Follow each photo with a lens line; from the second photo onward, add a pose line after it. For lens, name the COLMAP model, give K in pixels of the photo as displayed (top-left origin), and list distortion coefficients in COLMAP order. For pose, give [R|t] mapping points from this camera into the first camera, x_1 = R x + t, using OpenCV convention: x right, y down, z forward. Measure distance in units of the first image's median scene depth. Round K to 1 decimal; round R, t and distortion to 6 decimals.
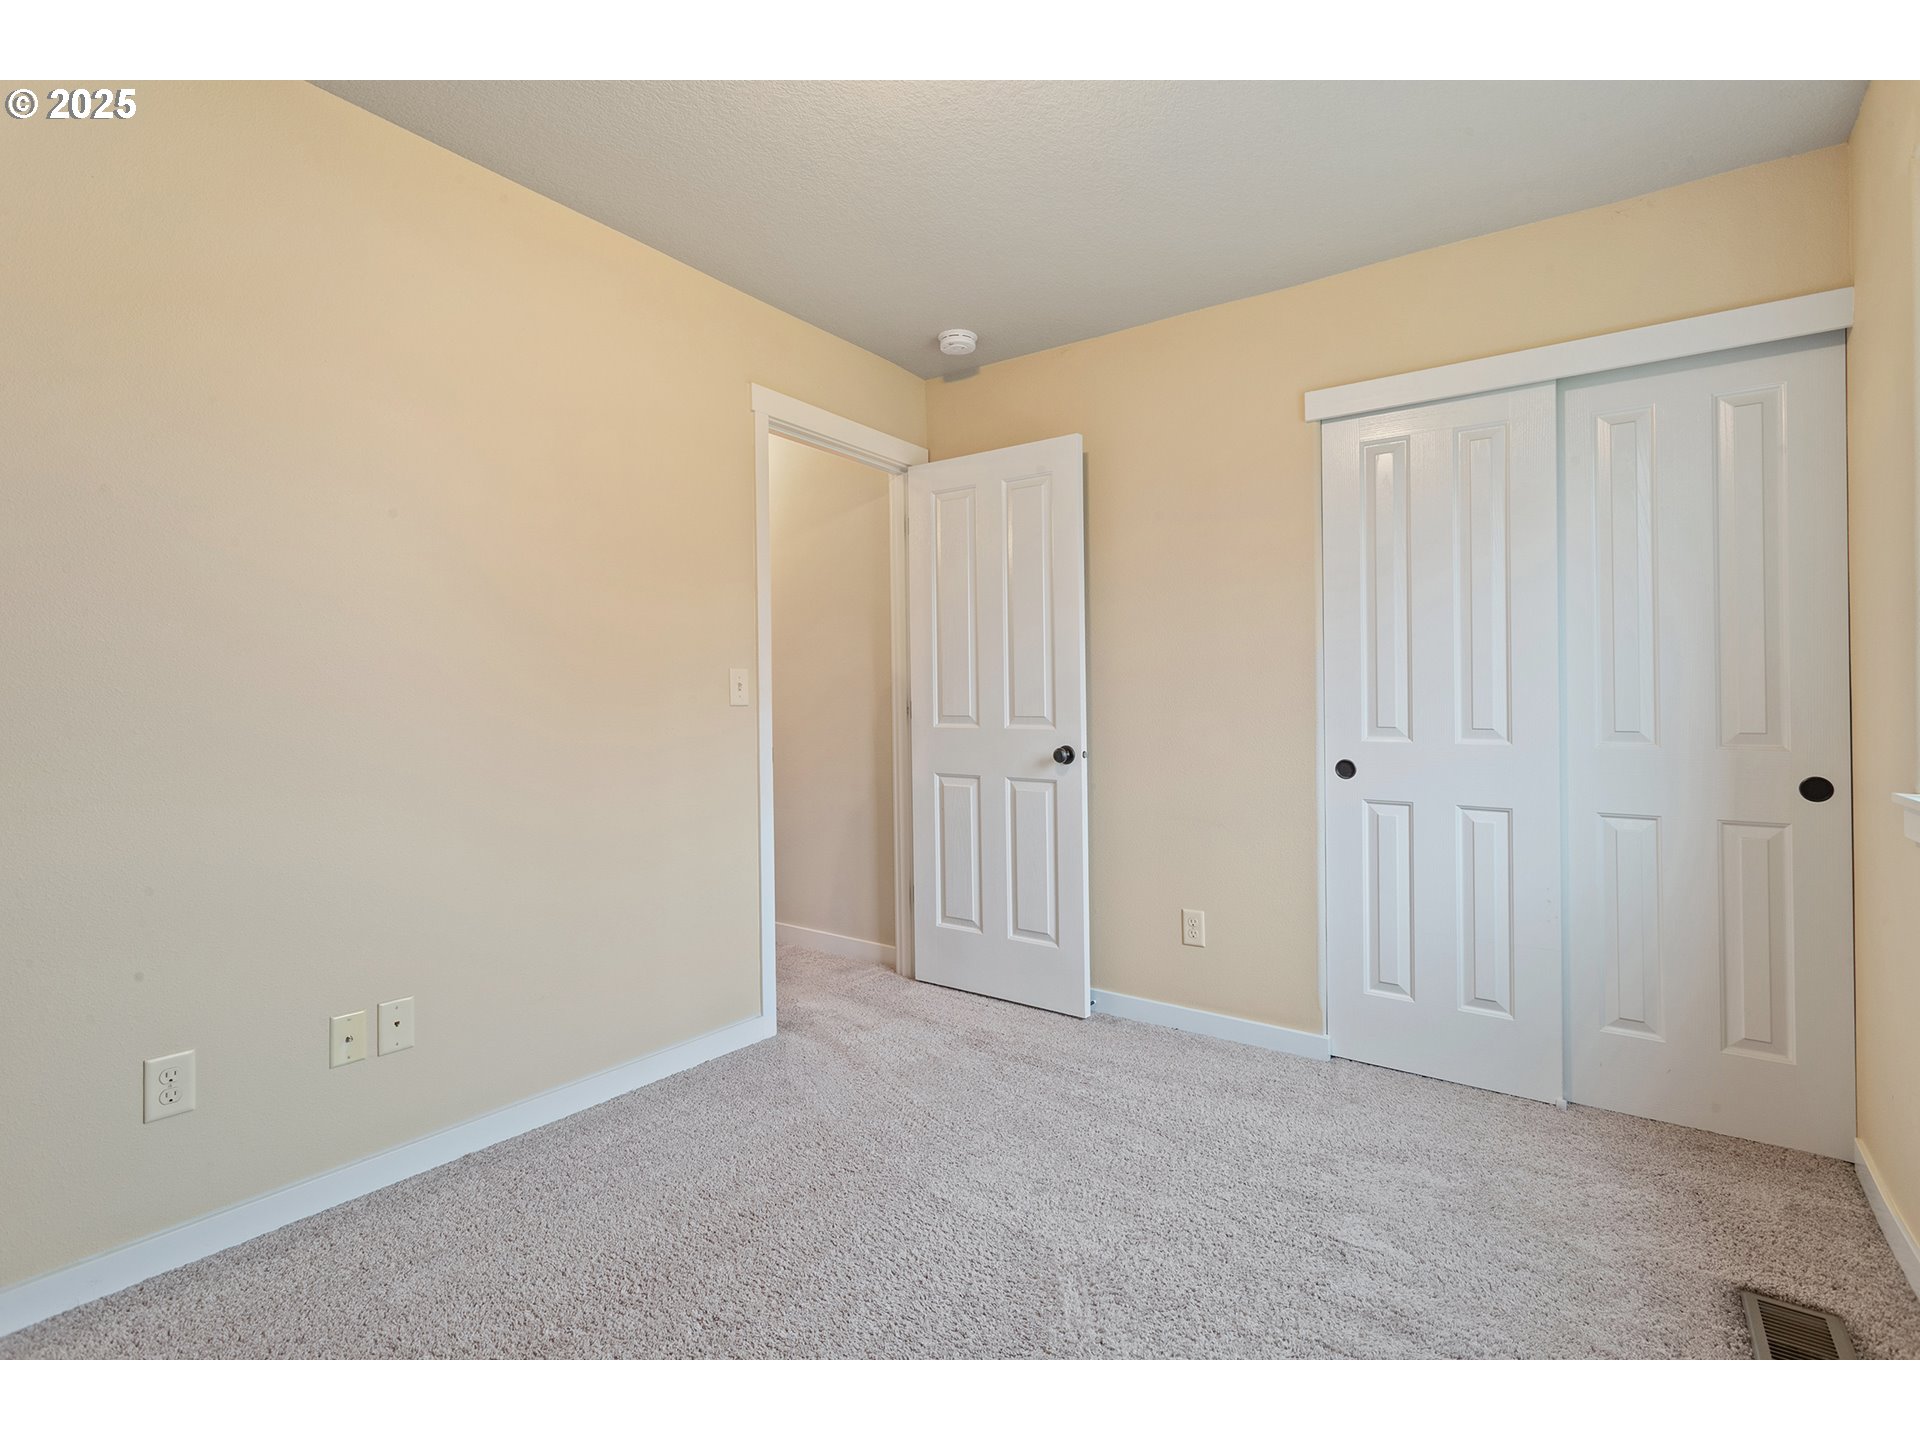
lens RADIAL K [[913.4, 0, 967.2], [0, 913.4, 722.6], [0, 0, 1]] dist [0.002461, 0.001239]
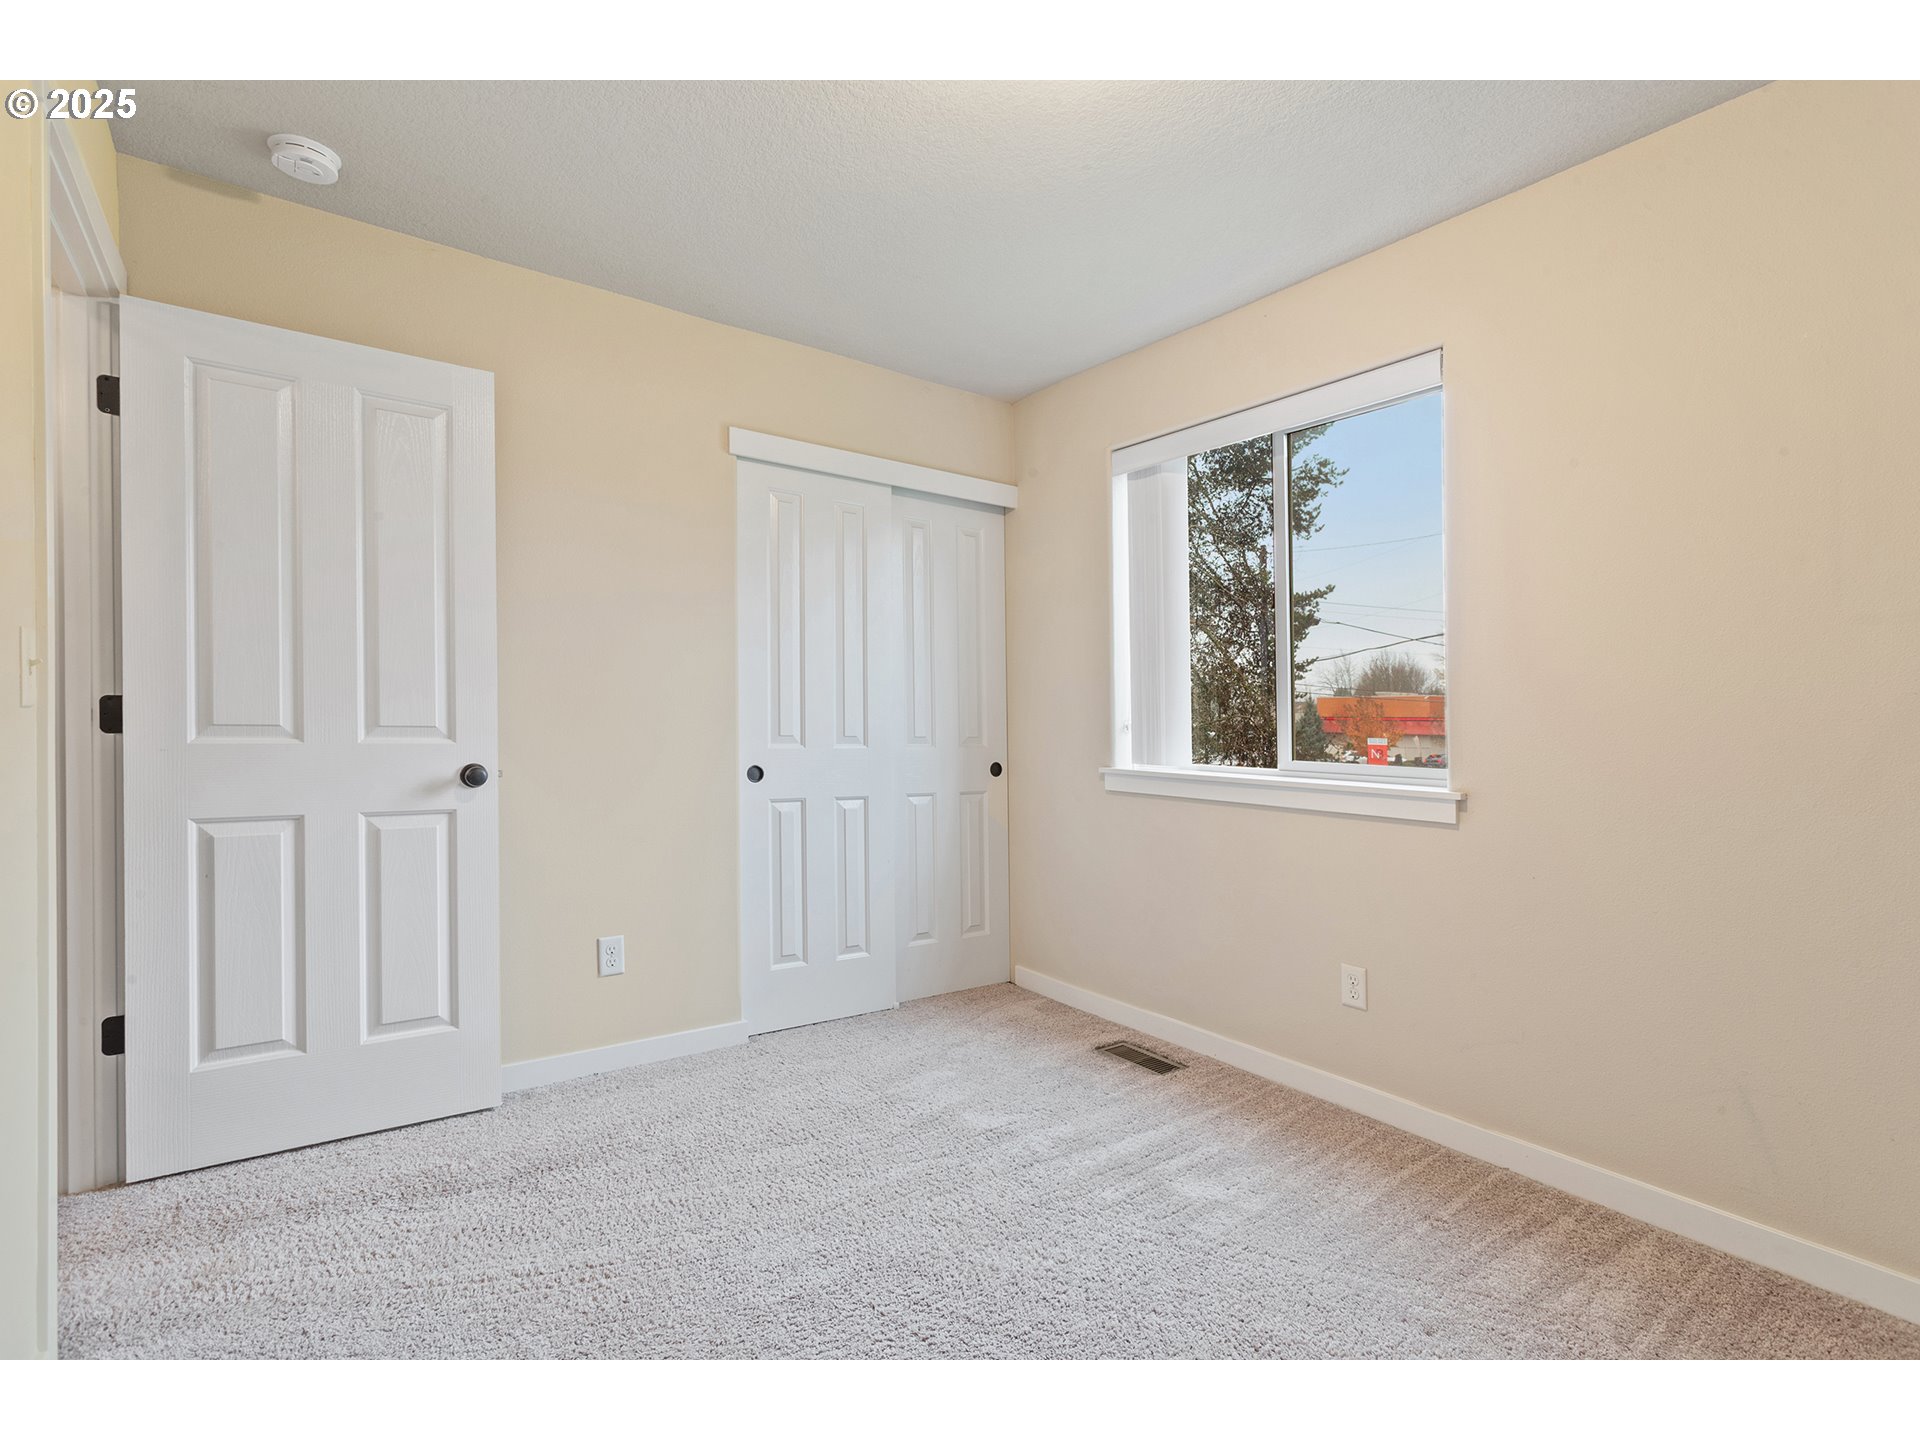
lens RADIAL K [[913.4, 0, 971.2], [0, 913.4, 699.2], [0, 0, 1]] dist [0.002461, 0.001239]
pose [[0.316508, 0.024315, 0.948278, -0.523958], [-0.001493, 0.999683, -0.025135, -0.011543], [-0.948589, 0.006539, 0.316444, 0.368424]]
